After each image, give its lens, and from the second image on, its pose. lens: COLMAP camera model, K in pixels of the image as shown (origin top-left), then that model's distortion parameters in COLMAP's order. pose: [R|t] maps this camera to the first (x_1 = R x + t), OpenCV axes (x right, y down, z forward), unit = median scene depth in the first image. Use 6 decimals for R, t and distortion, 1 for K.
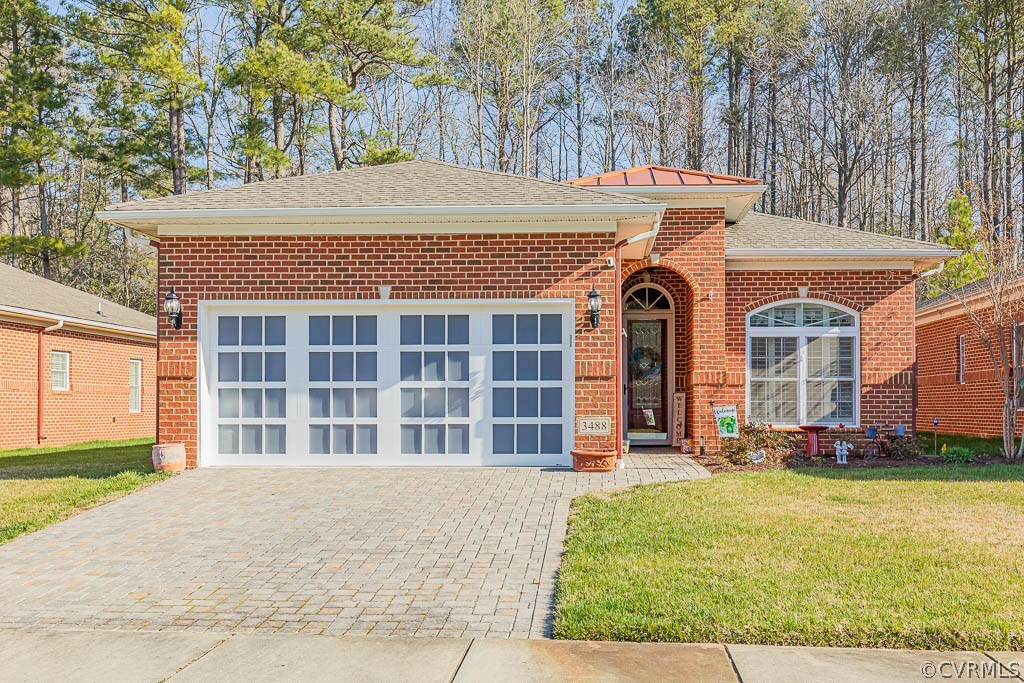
lens RADIAL K [[1018.1, 0, 591.3], [0, 1018.1, 399.5], [0, 0, 1]] dist [-0.011656, 0.000000]
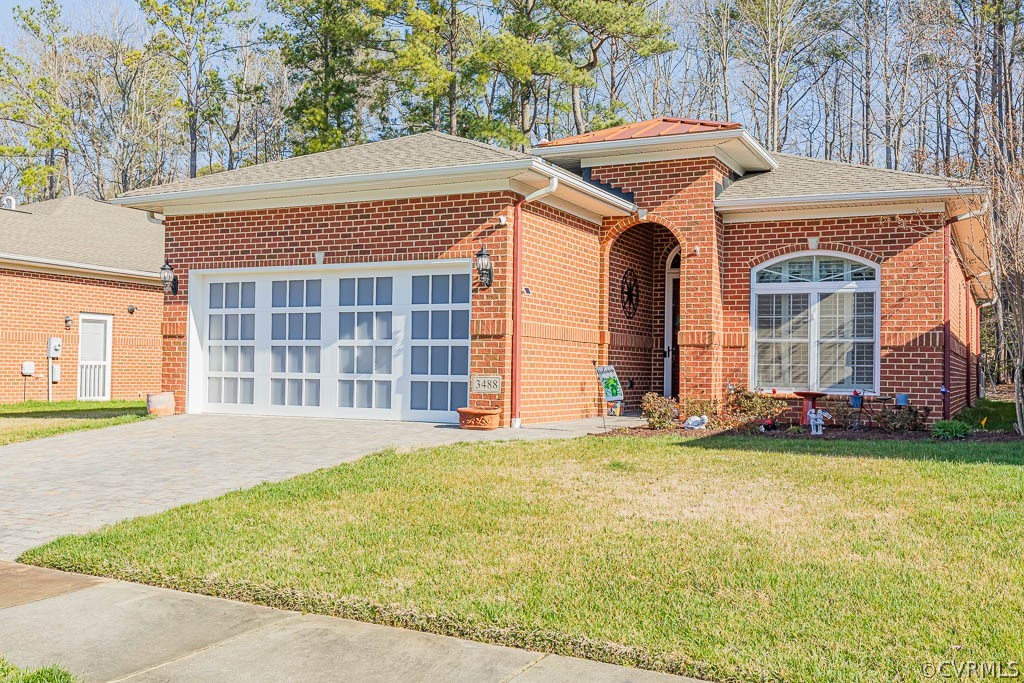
lens RADIAL K [[1018.1, 0, 518.3], [0, 1018.1, 342.9], [0, 0, 1]] dist [-0.011656, 0.000000]
pose [[0.909342, 0.002835, -0.416039, 0.434086], [-0.012914, 0.999687, -0.021415, 0.006132], [0.415848, 0.024847, 0.909095, 0.097067]]
